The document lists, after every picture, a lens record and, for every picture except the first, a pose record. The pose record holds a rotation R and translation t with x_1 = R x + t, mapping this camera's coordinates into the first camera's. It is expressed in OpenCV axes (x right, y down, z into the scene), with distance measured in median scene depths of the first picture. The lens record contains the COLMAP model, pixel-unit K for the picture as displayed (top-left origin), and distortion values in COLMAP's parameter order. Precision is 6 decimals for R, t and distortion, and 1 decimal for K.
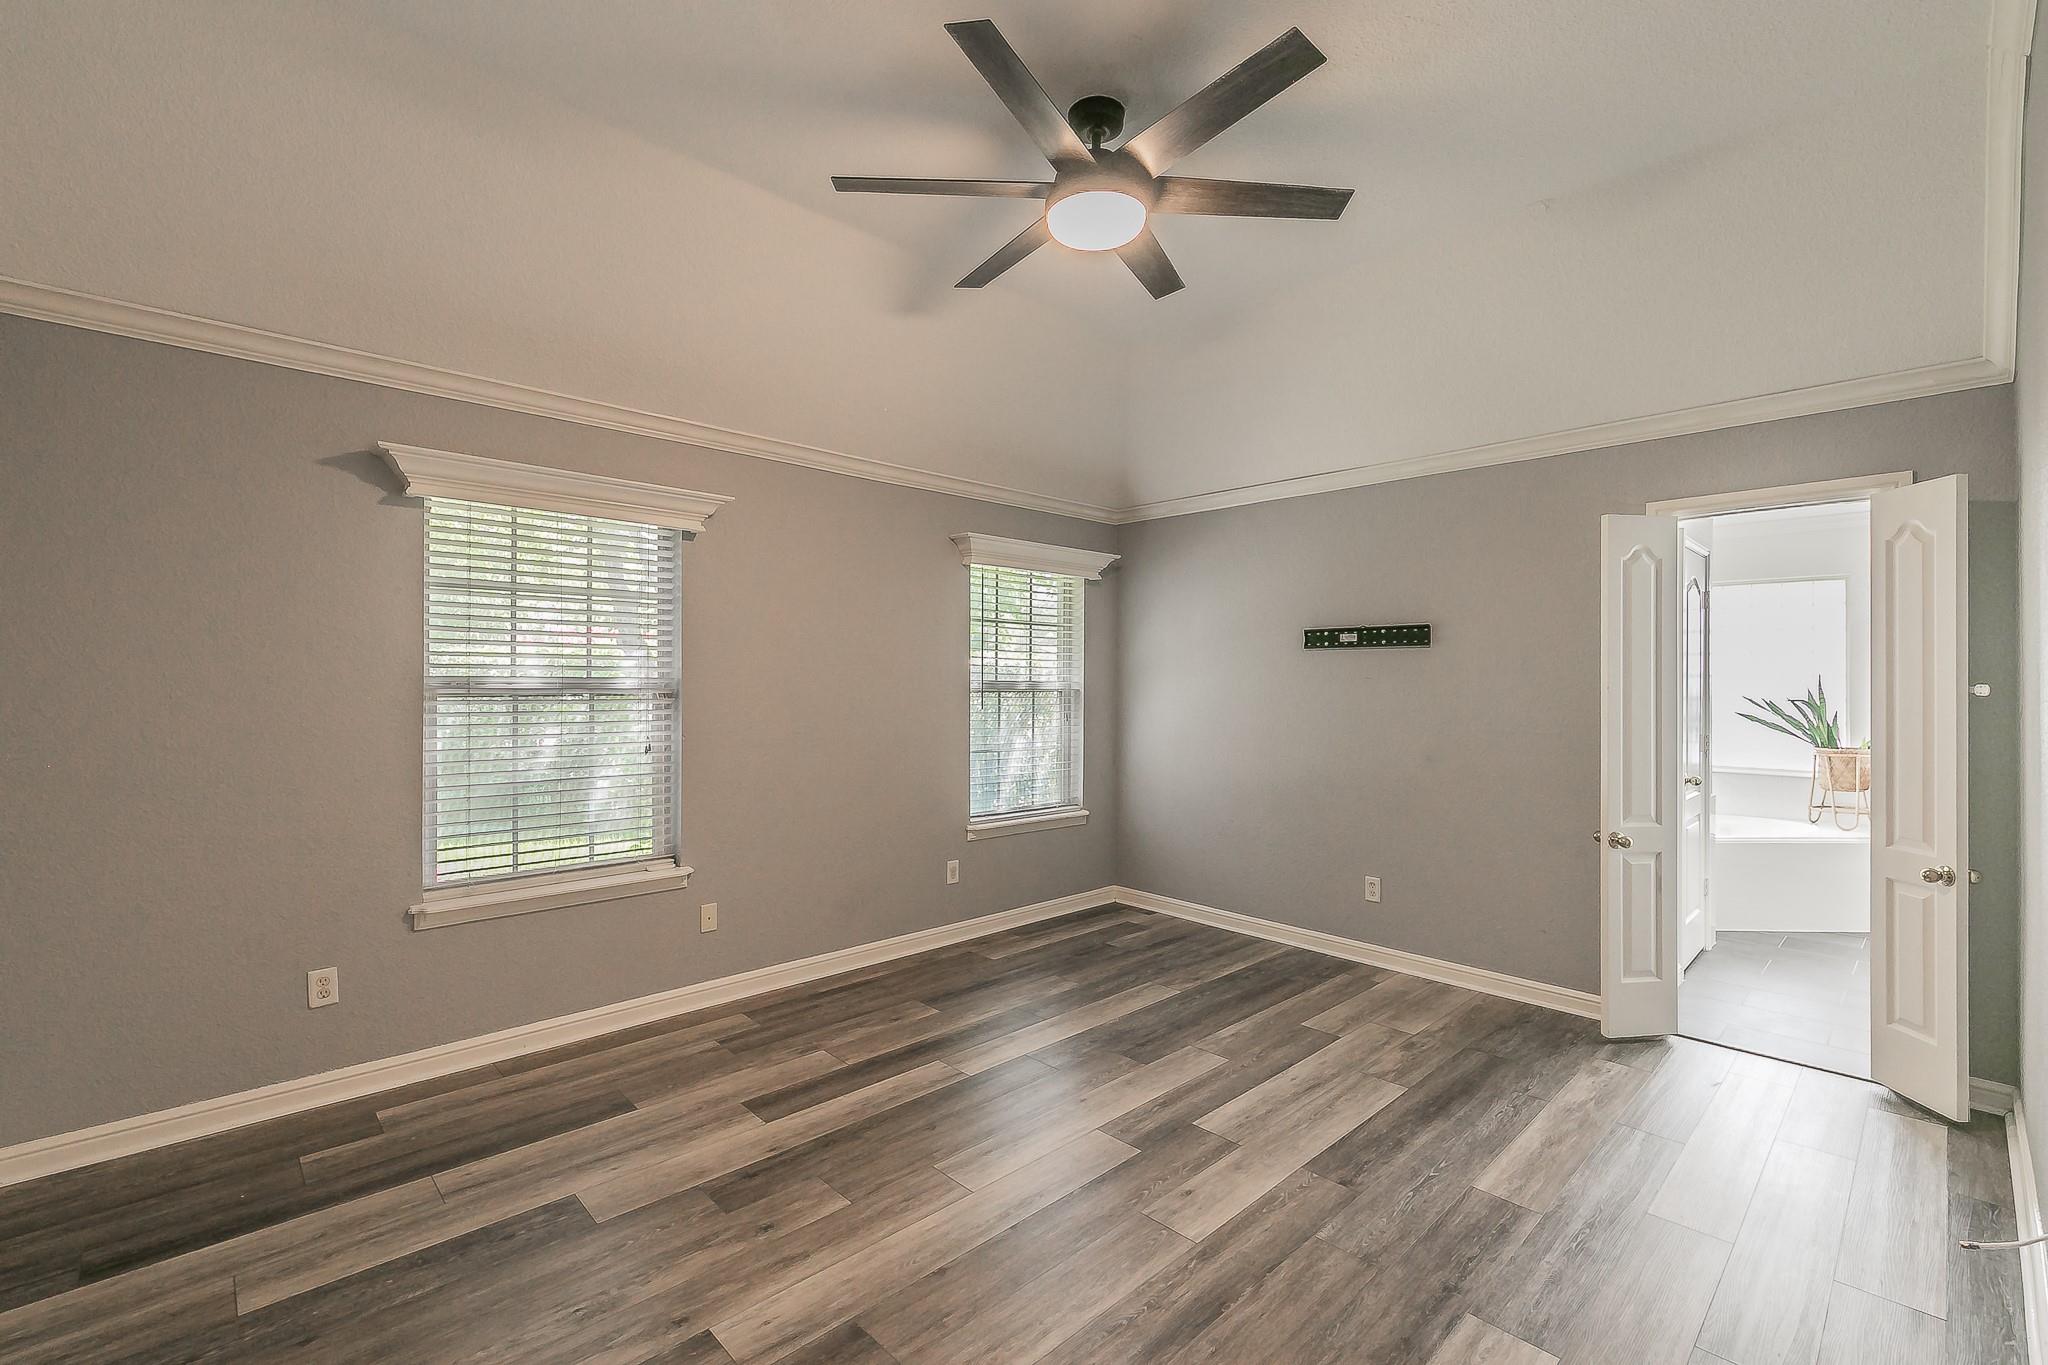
lens RADIAL K [[886.5, 0, 1024.9], [0, 886.5, 682.2], [0, 0, 1]] dist [-0.002433, -0.001063]
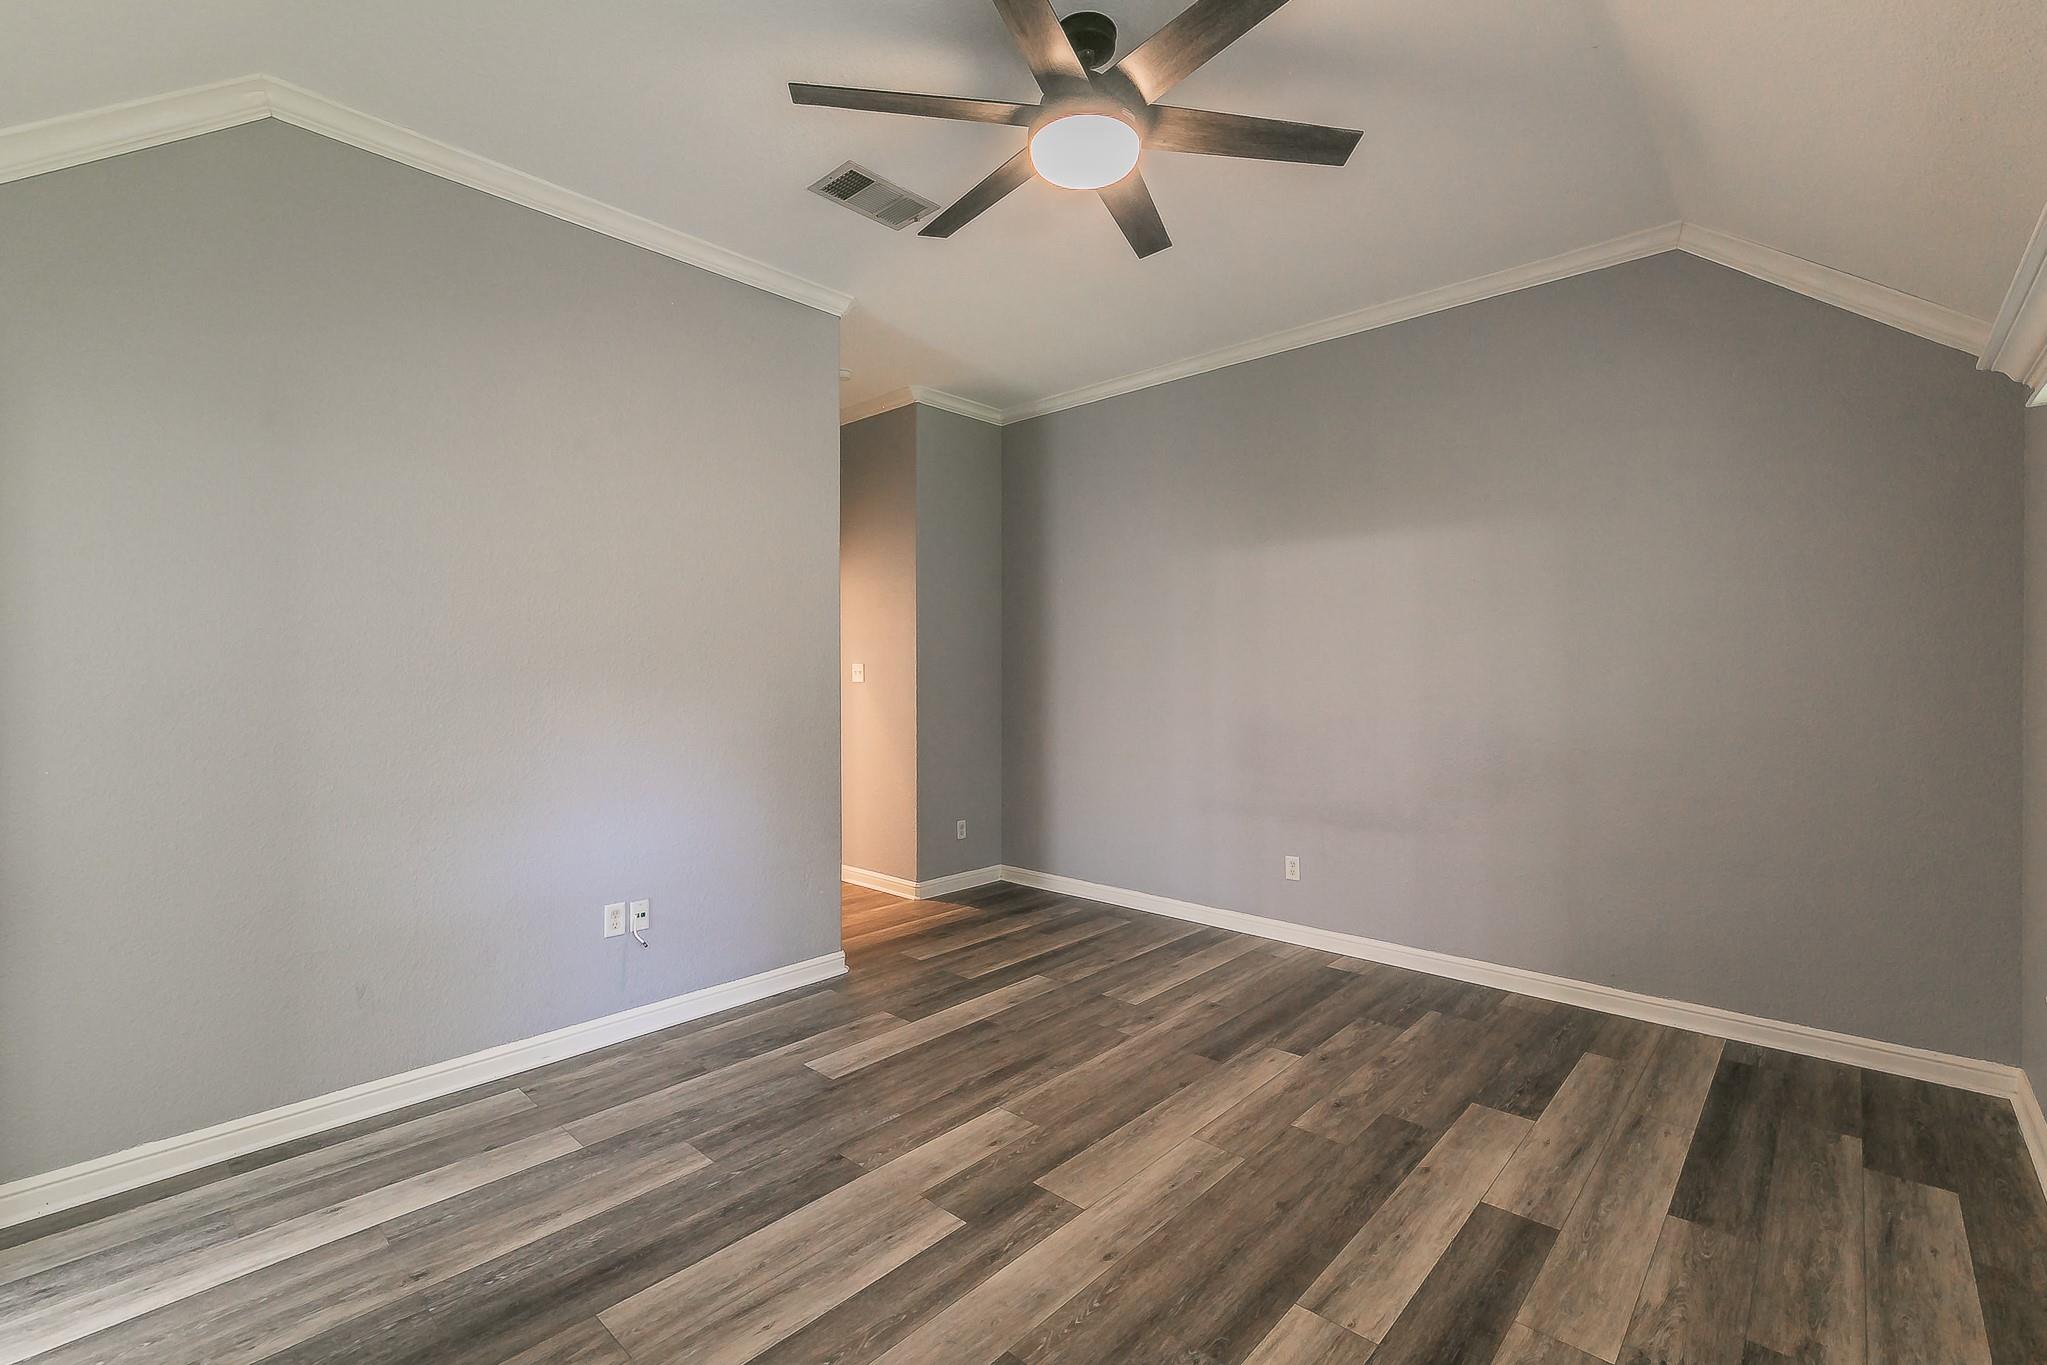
lens RADIAL K [[886.1, 0, 1022.8], [0, 886.1, 678.4], [0, 0, 1]] dist [-0.002433, -0.001063]
pose [[-0.998122, -0.002427, -0.061213, 0.204005], [-0.002667, 0.999989, 0.003837, 0.006257], [0.061203, 0.003993, -0.998117, 1.950468]]
